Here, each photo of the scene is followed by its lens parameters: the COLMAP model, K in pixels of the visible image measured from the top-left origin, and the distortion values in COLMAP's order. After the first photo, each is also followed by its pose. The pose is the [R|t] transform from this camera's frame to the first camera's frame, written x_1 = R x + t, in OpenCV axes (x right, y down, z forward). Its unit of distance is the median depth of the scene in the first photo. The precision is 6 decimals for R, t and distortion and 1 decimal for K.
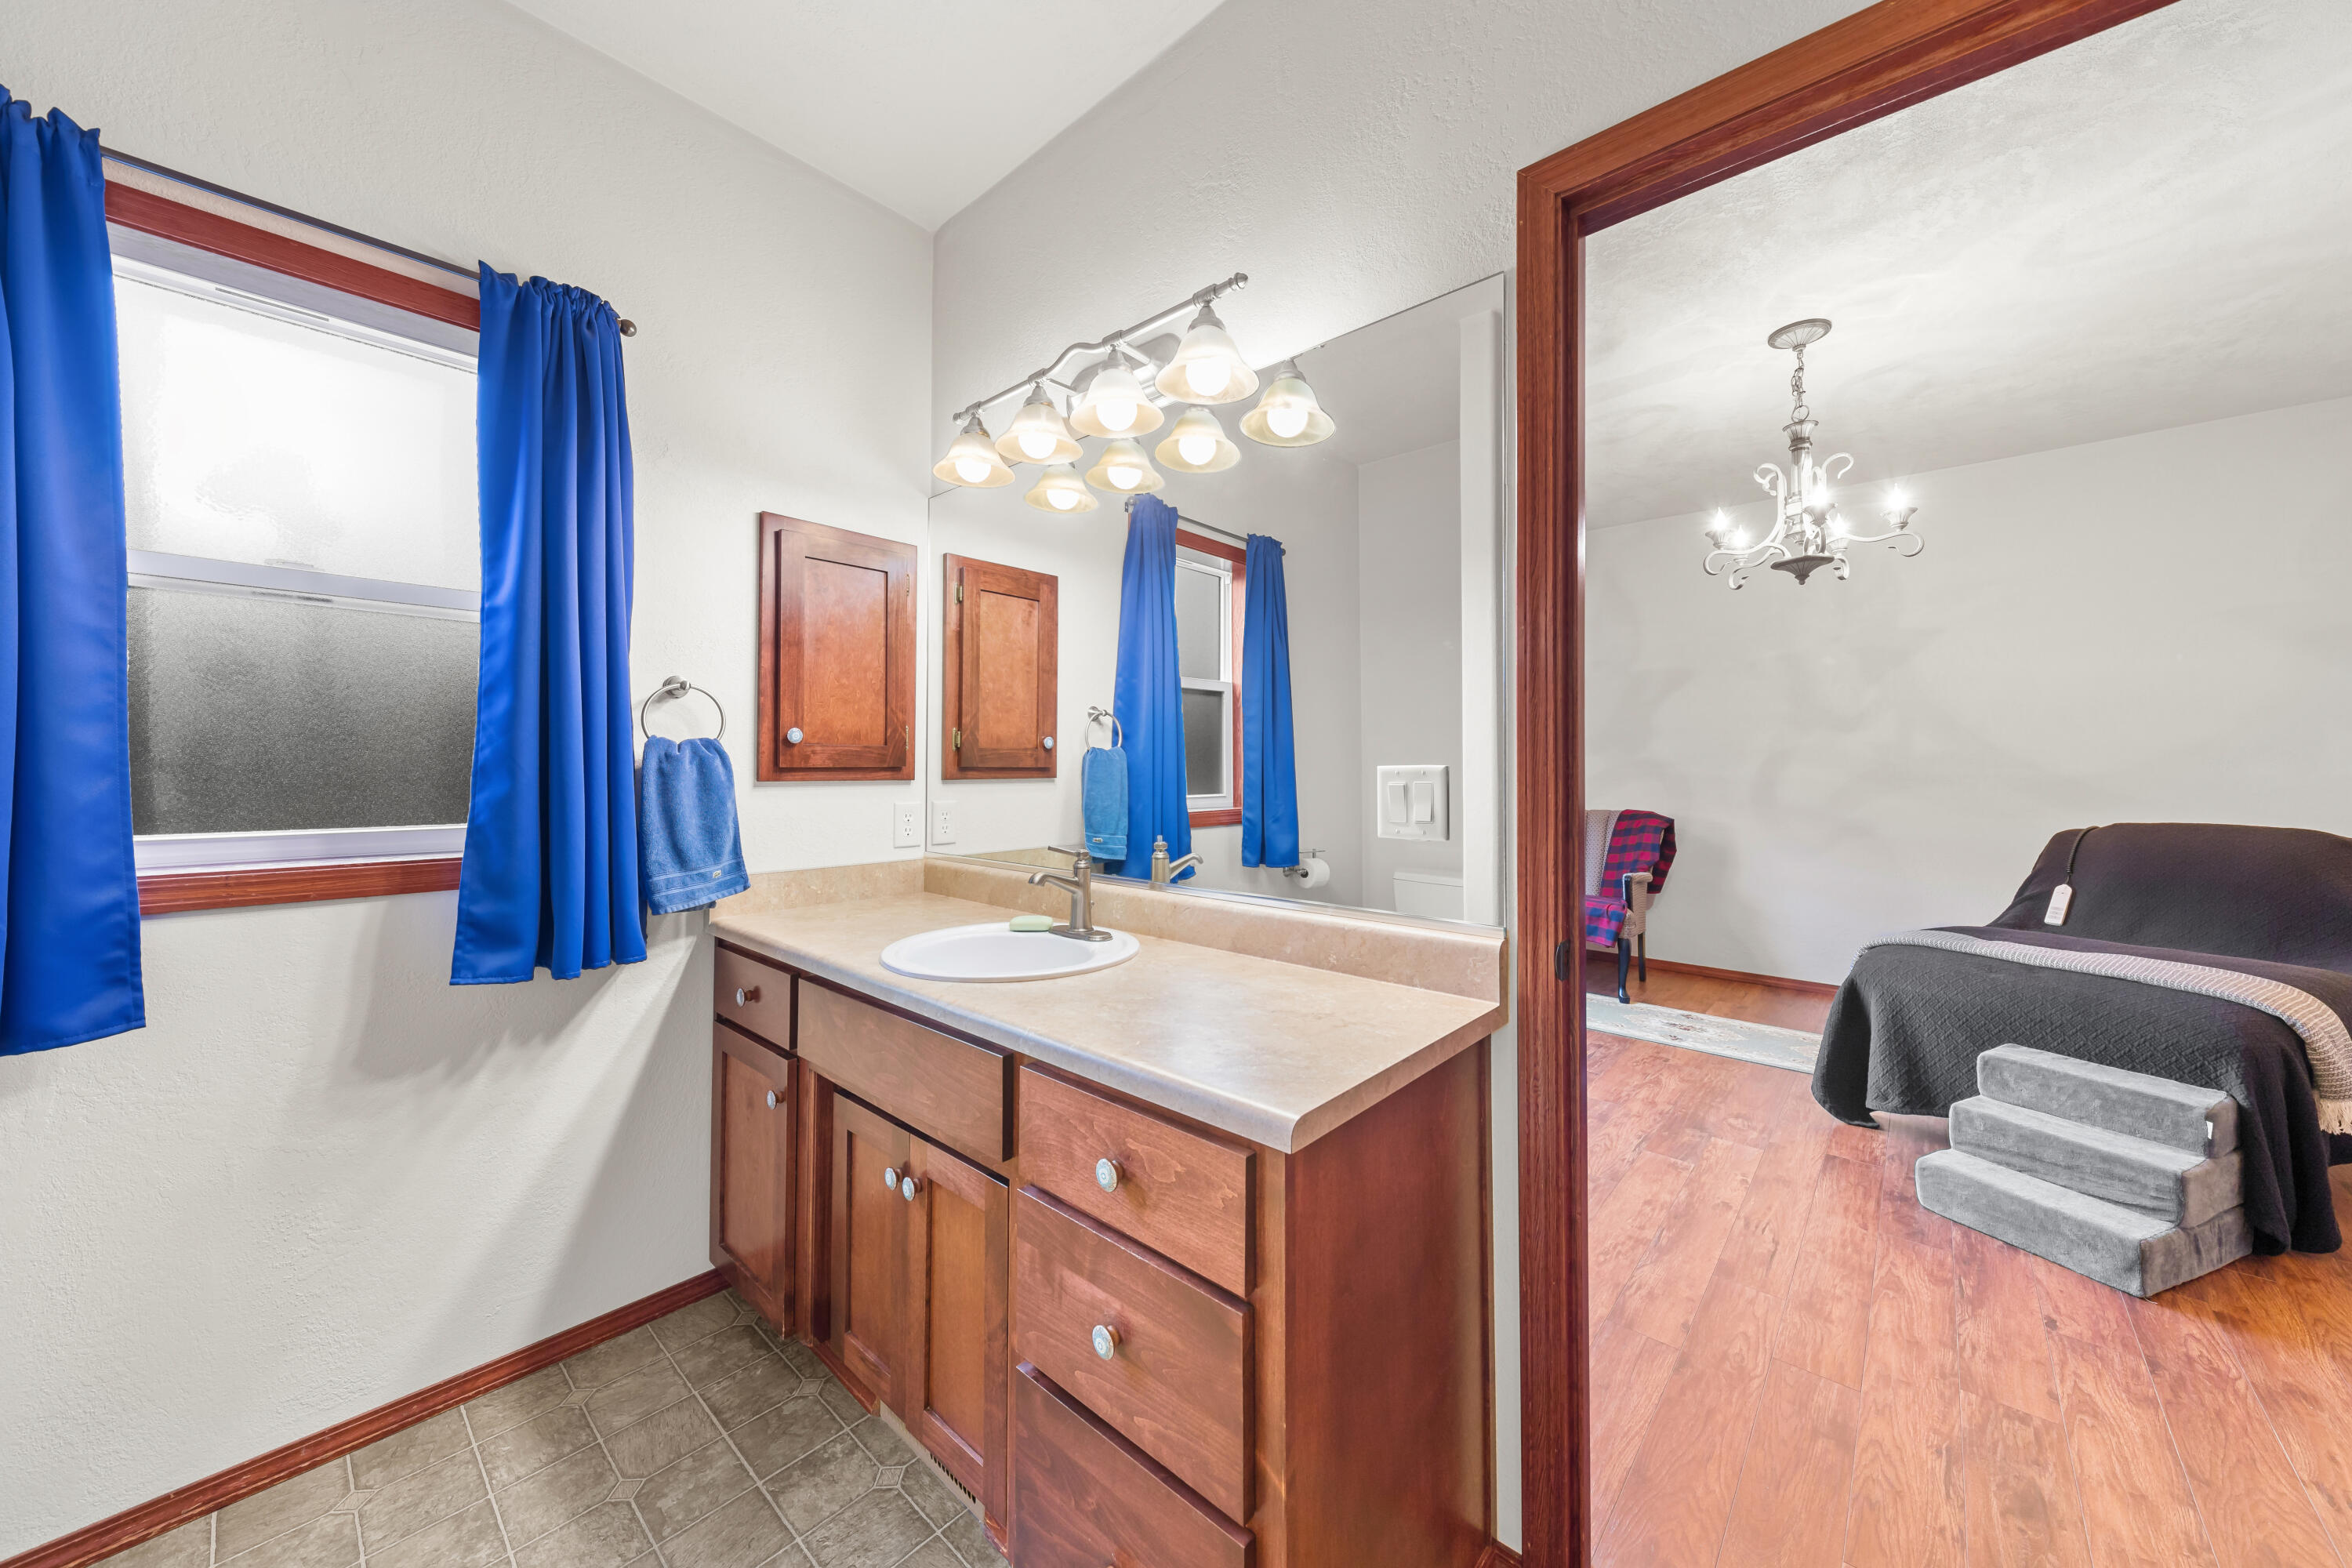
lens RADIAL K [[809.8, 0, 1181.0], [0, 809.8, 763.0], [0, 0, 1]] dist [-0.006879, 0.000127]
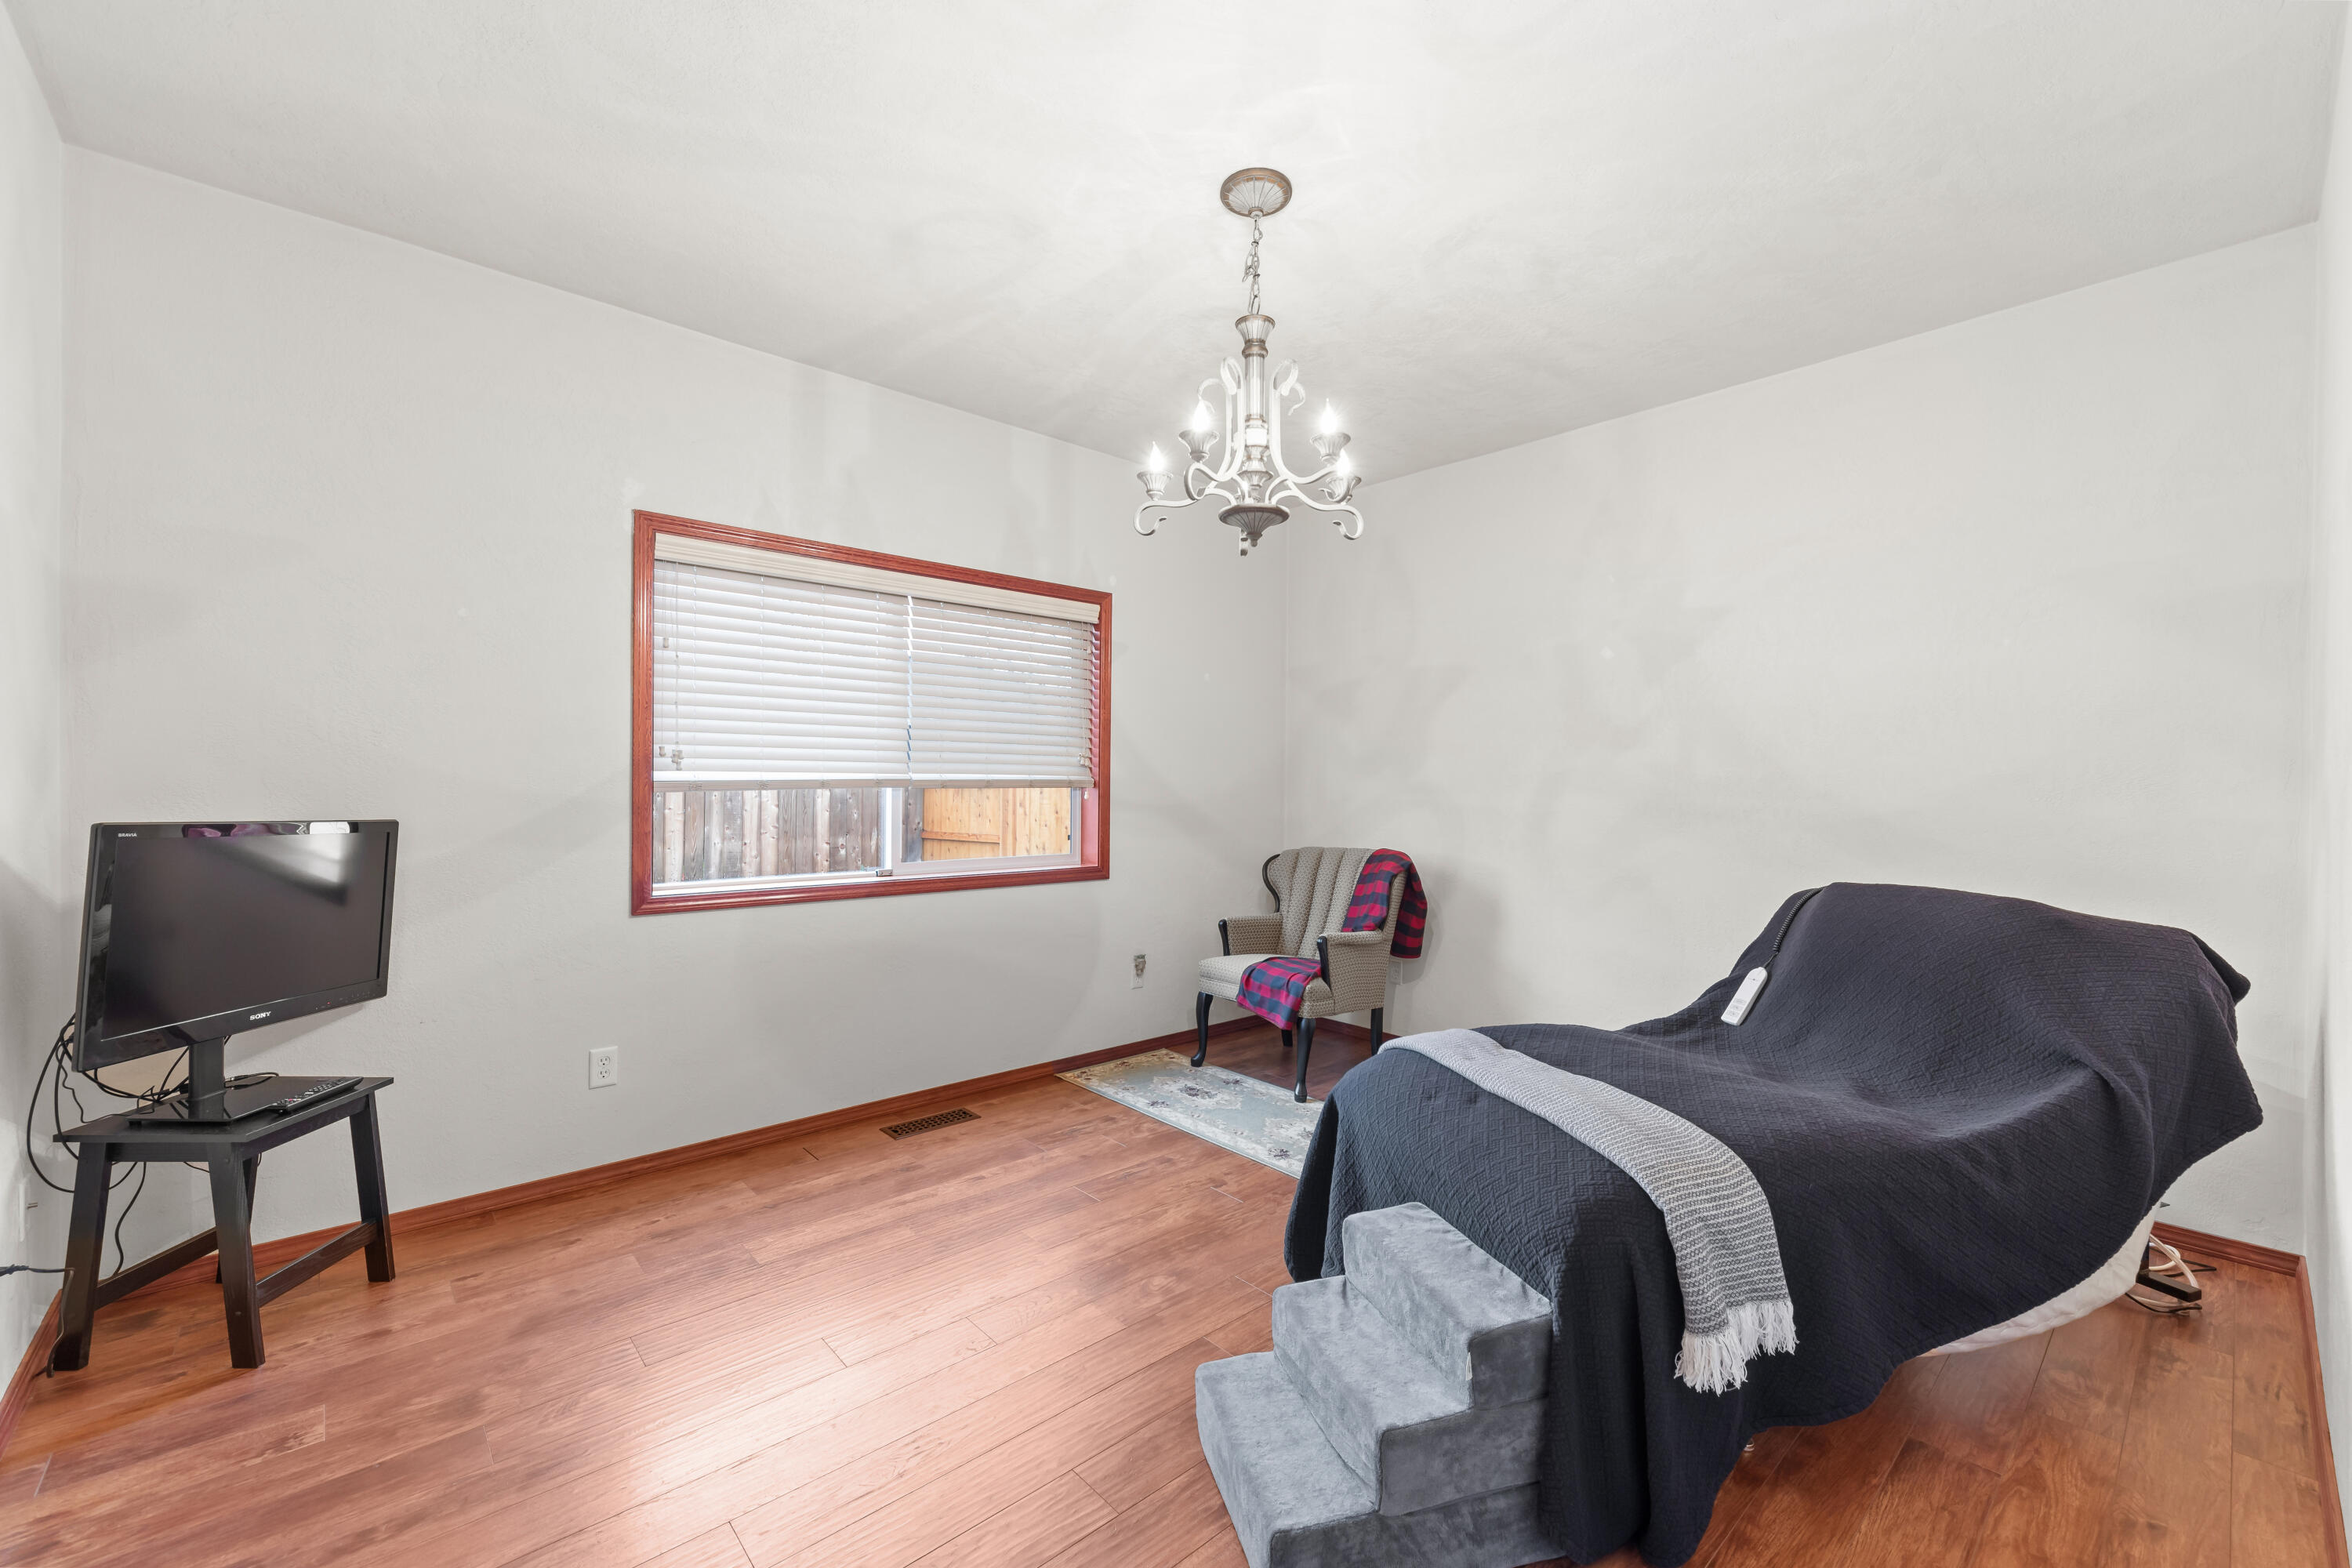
lens RADIAL K [[948.8, 0, 1165.0], [0, 948.8, 788.9], [0, 0, 1]] dist [0.006446, -0.000229]
pose [[0.995199, 0.008650, -0.097493, 0.774588], [-0.007767, 0.999925, 0.009434, -0.010585], [0.097567, -0.008631, 0.995192, 0.144916]]
